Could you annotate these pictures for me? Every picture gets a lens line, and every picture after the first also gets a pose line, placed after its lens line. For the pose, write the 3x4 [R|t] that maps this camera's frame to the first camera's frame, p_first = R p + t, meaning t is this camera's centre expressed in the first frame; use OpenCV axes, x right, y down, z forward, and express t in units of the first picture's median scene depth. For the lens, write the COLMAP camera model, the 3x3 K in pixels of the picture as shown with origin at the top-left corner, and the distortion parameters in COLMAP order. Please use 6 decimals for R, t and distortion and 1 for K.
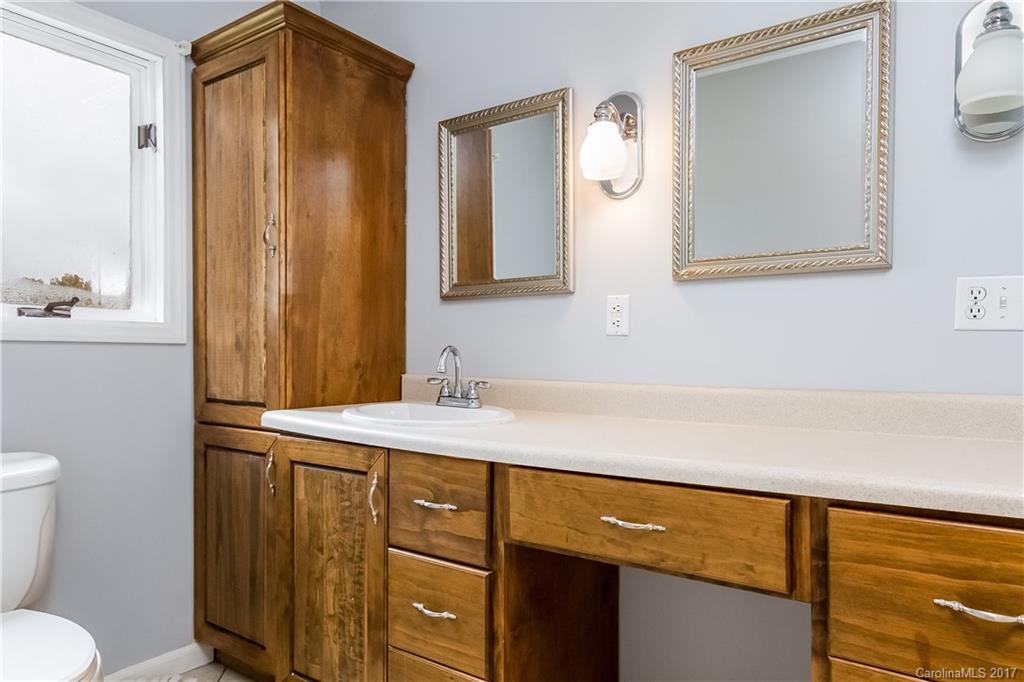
lens RADIAL K [[666.2, 0, 510.9], [0, 666.2, 353.3], [0, 0, 1]] dist [0.003327, 0.000536]
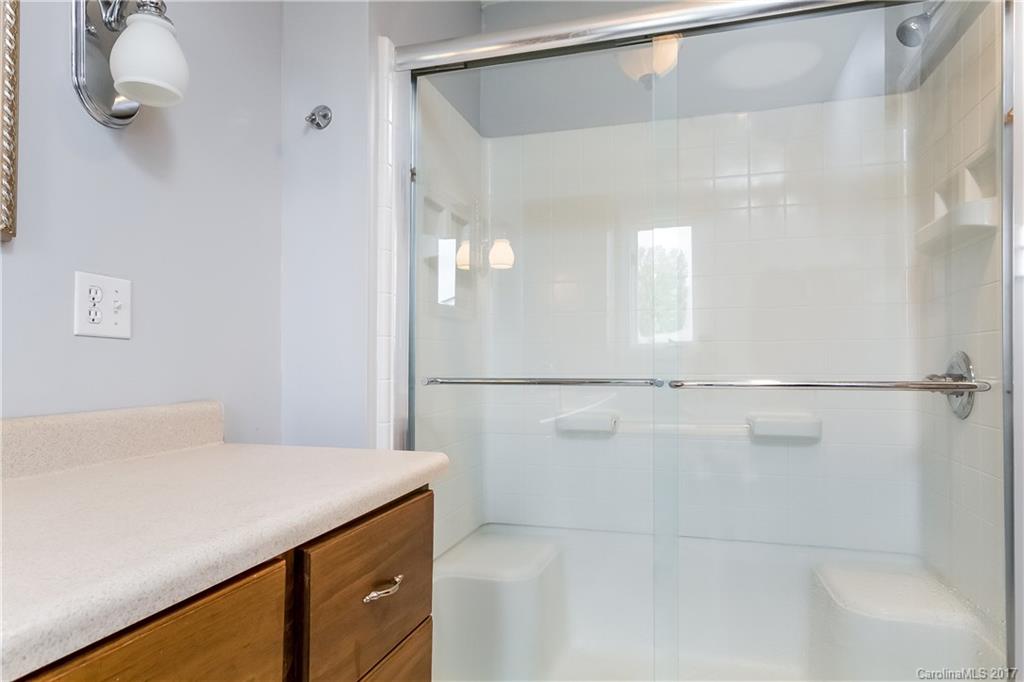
lens RADIAL K [[666.2, 0, 510.9], [0, 666.2, 353.3], [0, 0, 1]] dist [0.003327, 0.000536]
pose [[-0.341102, 0.012103, 0.939948, -0.361468], [0.002081, 0.999924, -0.012120, -0.001839], [-0.940024, -0.002178, -0.341102, 0.969634]]
